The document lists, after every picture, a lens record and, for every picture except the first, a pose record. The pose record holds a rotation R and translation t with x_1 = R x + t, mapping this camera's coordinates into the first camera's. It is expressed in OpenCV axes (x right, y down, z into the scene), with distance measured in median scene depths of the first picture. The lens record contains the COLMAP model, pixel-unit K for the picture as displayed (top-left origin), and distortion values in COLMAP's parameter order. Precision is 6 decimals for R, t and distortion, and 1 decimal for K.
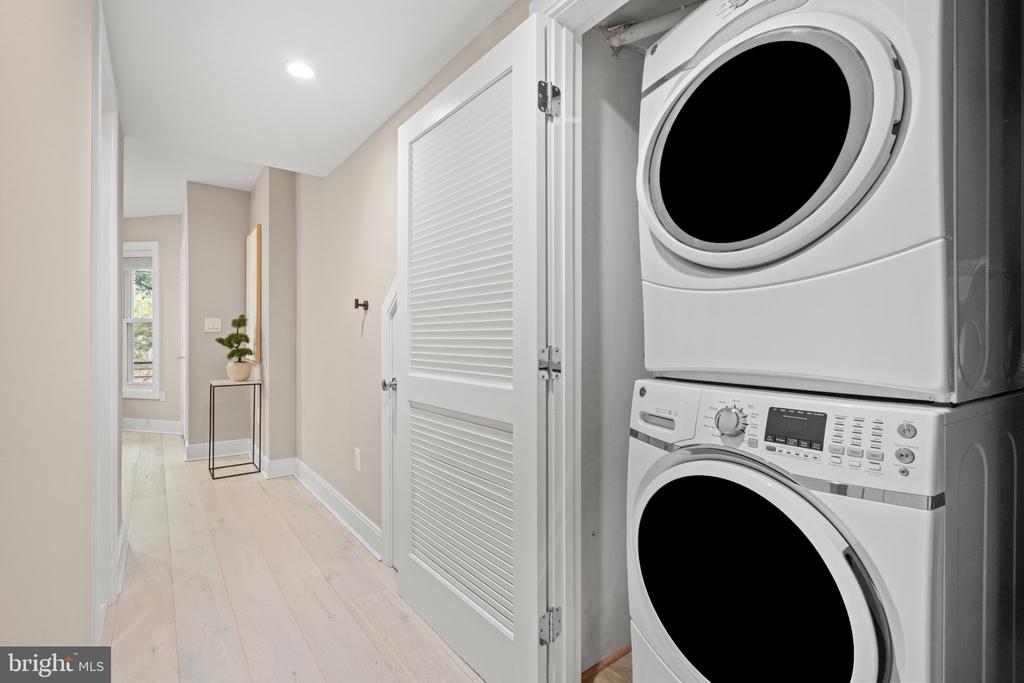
lens RADIAL K [[464.7, 0, 516.5], [0, 464.7, 340.2], [0, 0, 1]] dist [-0.007349, 0.003580]
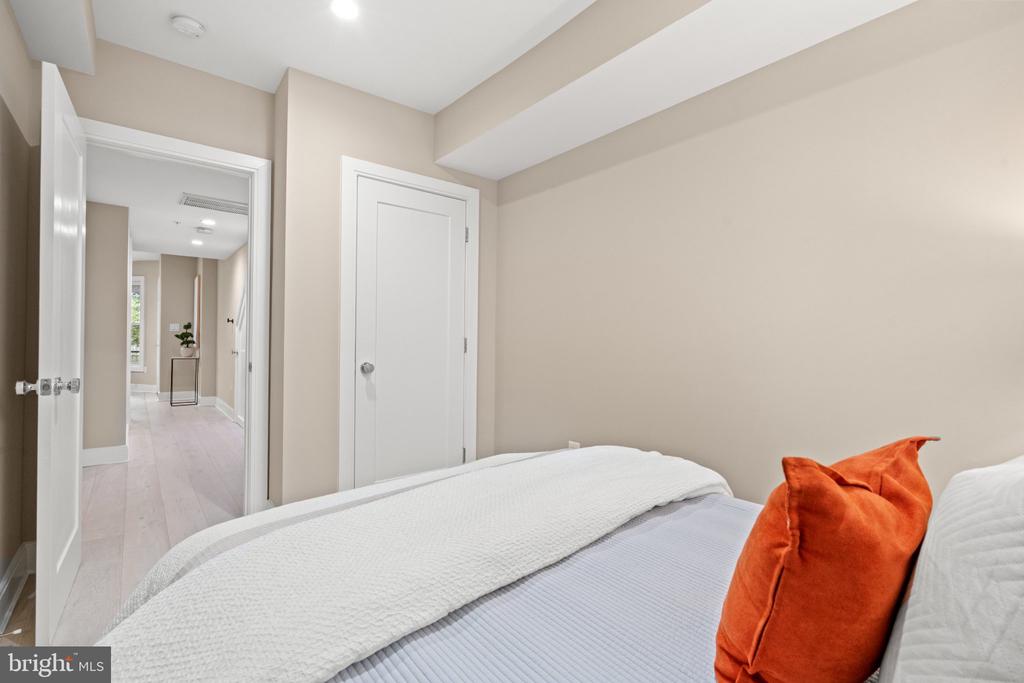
lens RADIAL K [[464.7, 0, 507.5], [0, 464.7, 339.0], [0, 0, 1]] dist [-0.007349, 0.003580]
pose [[0.999840, 0.008830, 0.015575, 0.676291], [-0.008719, 0.999936, -0.007145, 0.014741], [-0.015637, 0.007008, 0.999853, -0.908877]]
